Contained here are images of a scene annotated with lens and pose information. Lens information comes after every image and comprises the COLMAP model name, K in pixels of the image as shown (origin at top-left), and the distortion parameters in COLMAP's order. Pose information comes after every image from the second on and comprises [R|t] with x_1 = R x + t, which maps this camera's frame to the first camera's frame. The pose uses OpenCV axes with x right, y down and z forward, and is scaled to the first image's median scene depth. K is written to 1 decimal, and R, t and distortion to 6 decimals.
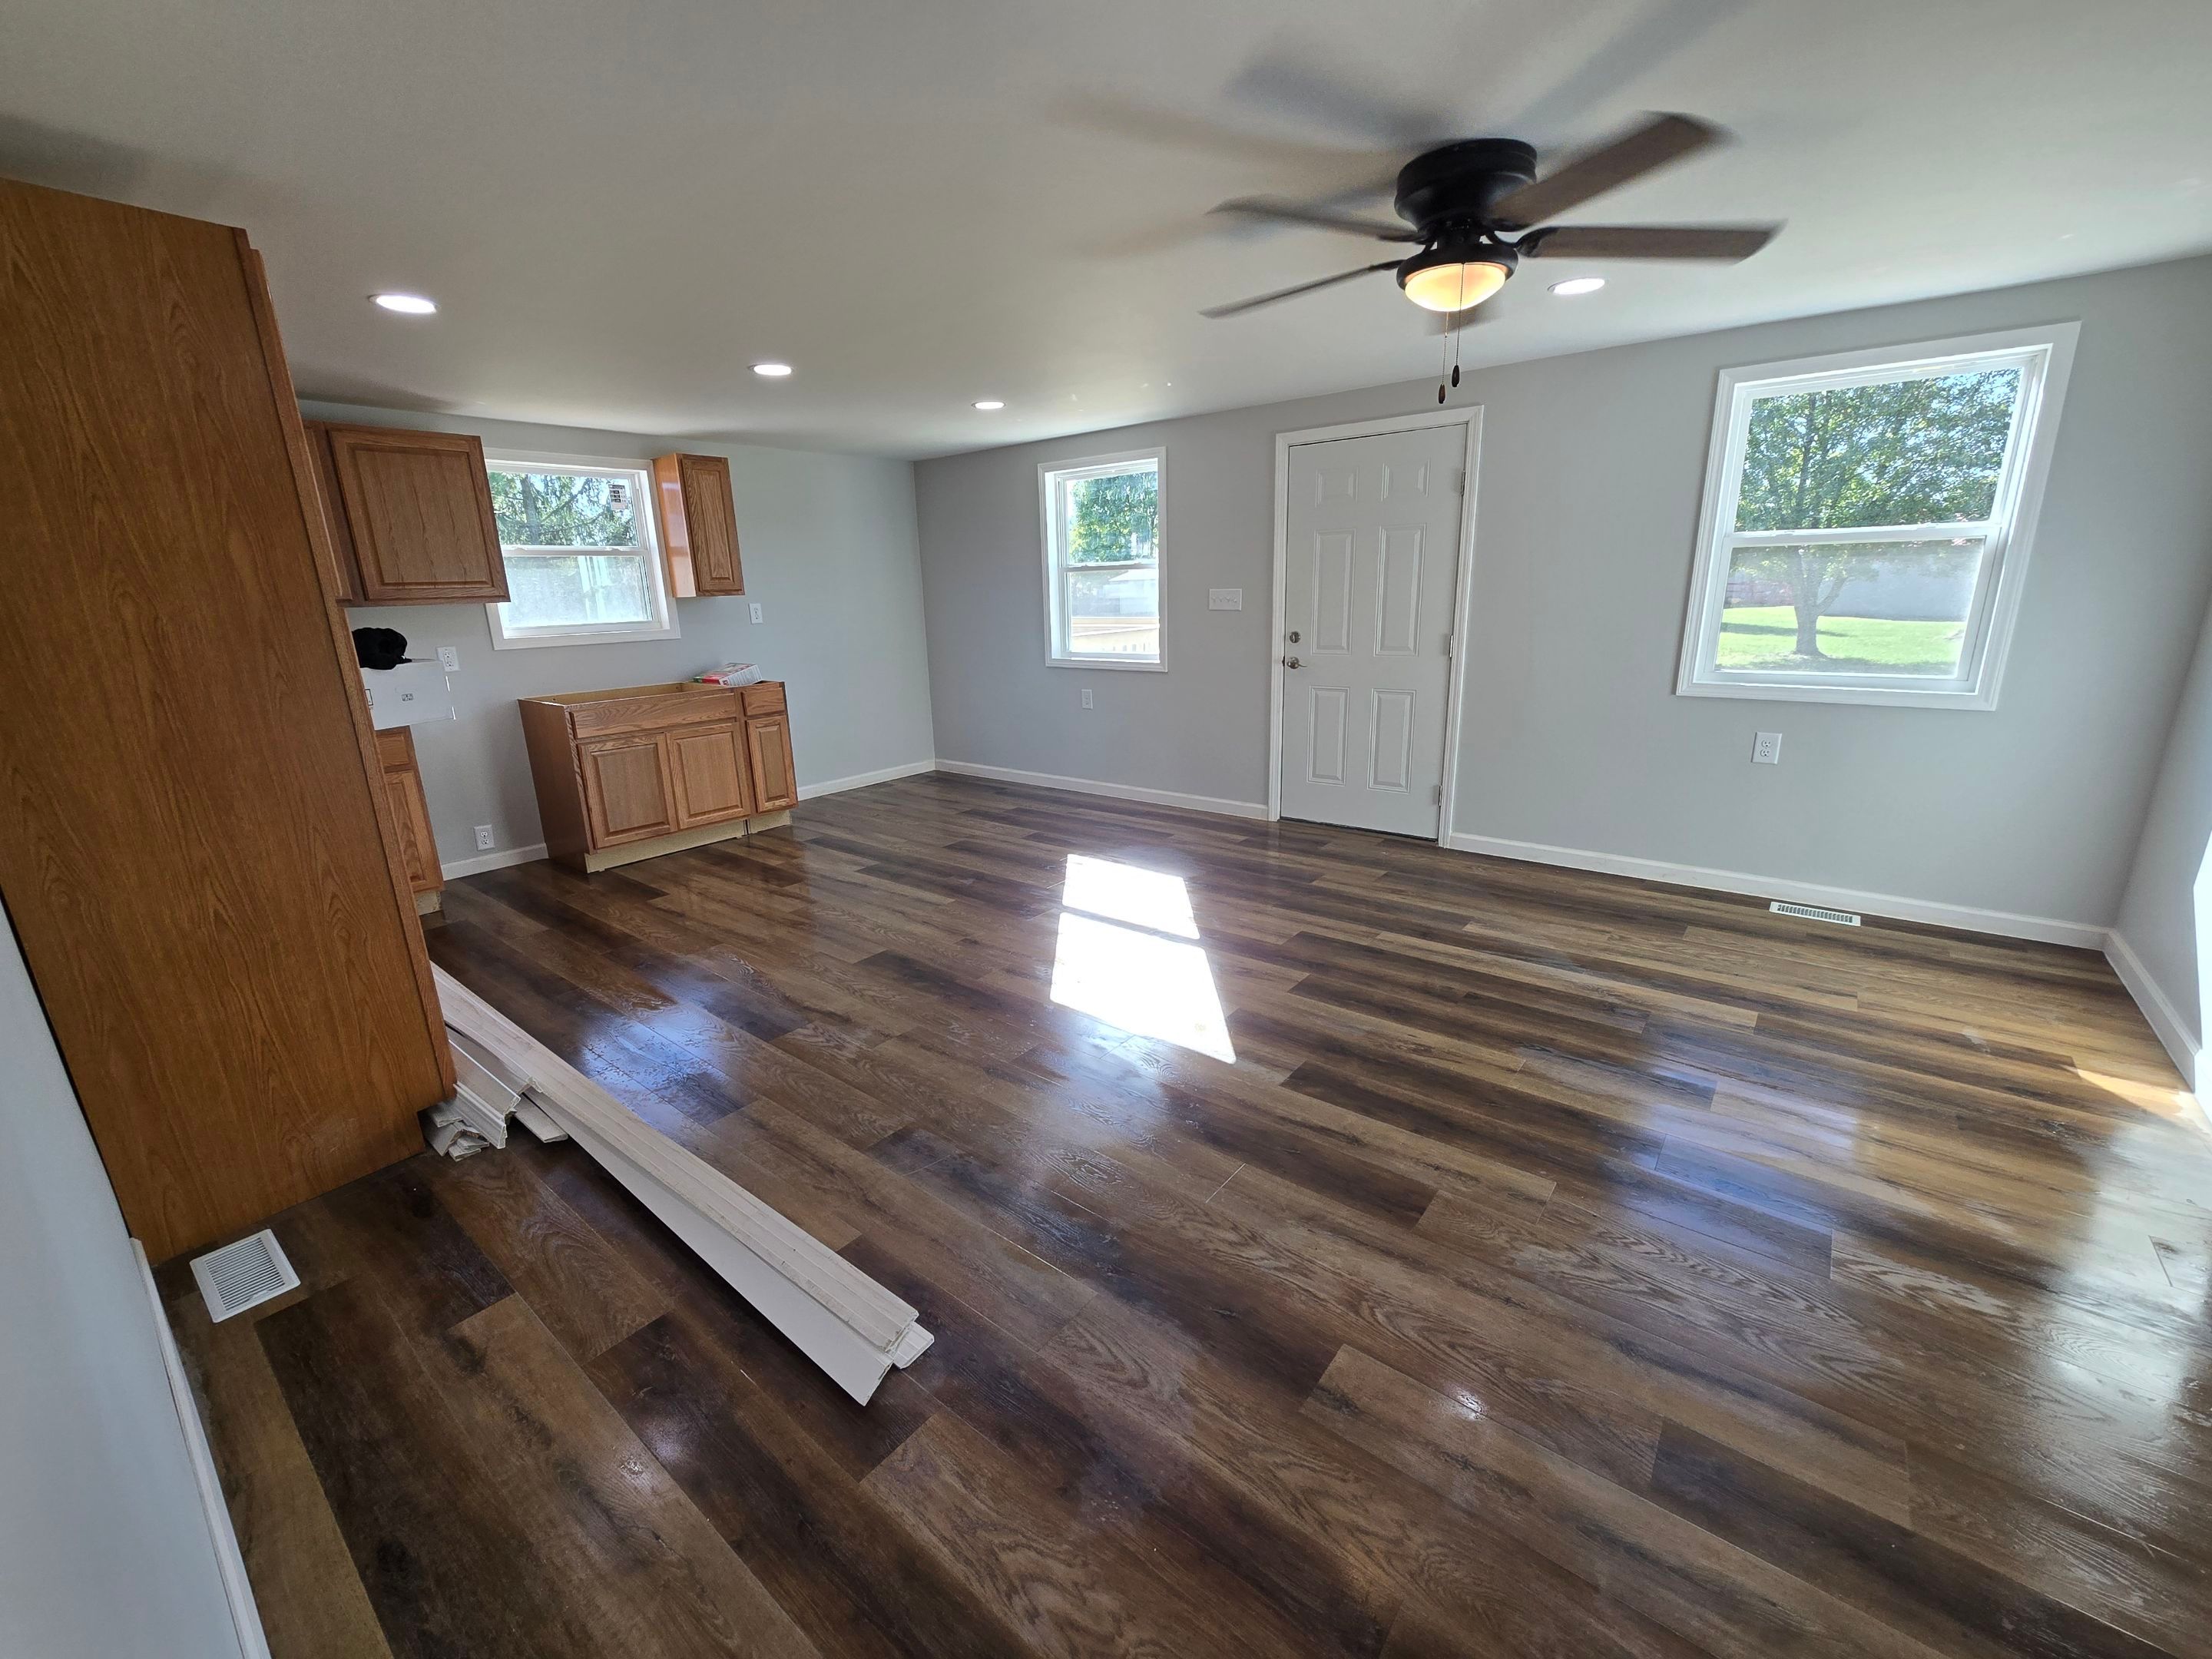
lens RADIAL K [[903.6, 0, 1102.8], [0, 903.6, 821.7], [0, 0, 1]] dist [-0.003373, 0.001074]
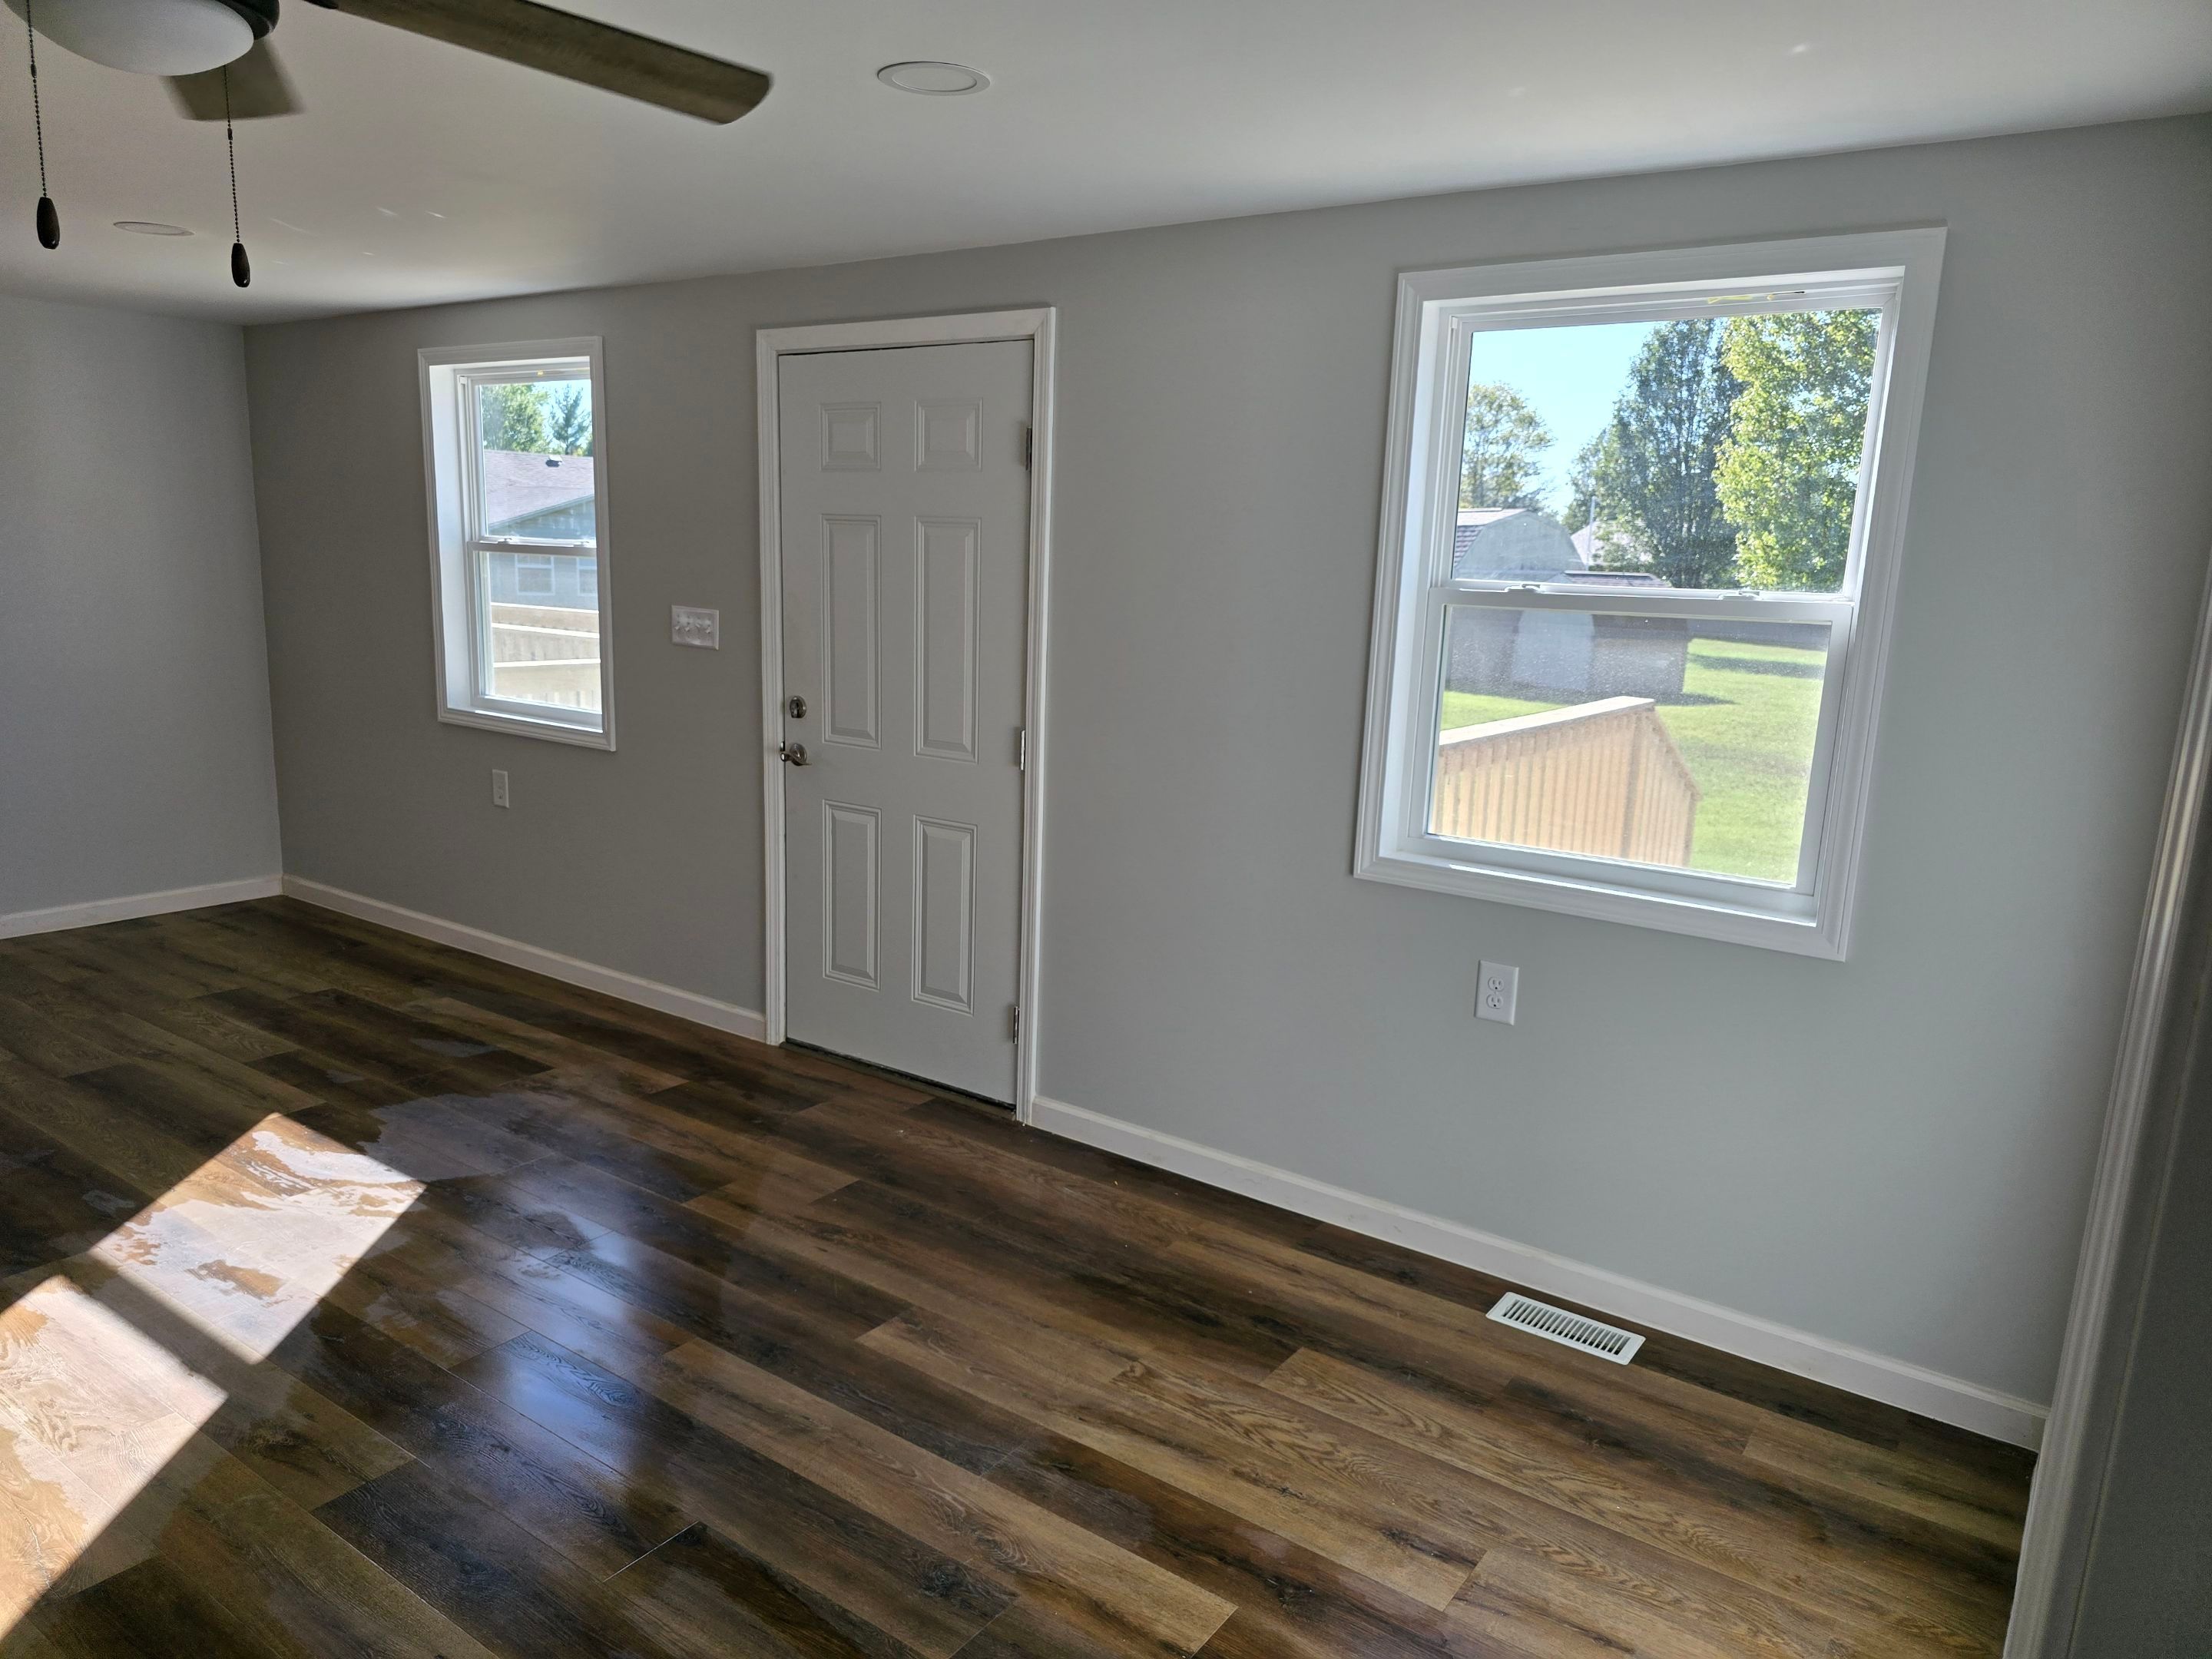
lens RADIAL K [[1486.7, 0, 1096.8], [0, 1486.7, 841.7], [0, 0, 1]] dist [0.053460, -0.045869]
pose [[0.996136, 0.053557, 0.069611, 0.397517], [-0.048619, 0.996306, -0.070787, -0.085698], [-0.073145, 0.067129, 0.995060, 0.140572]]
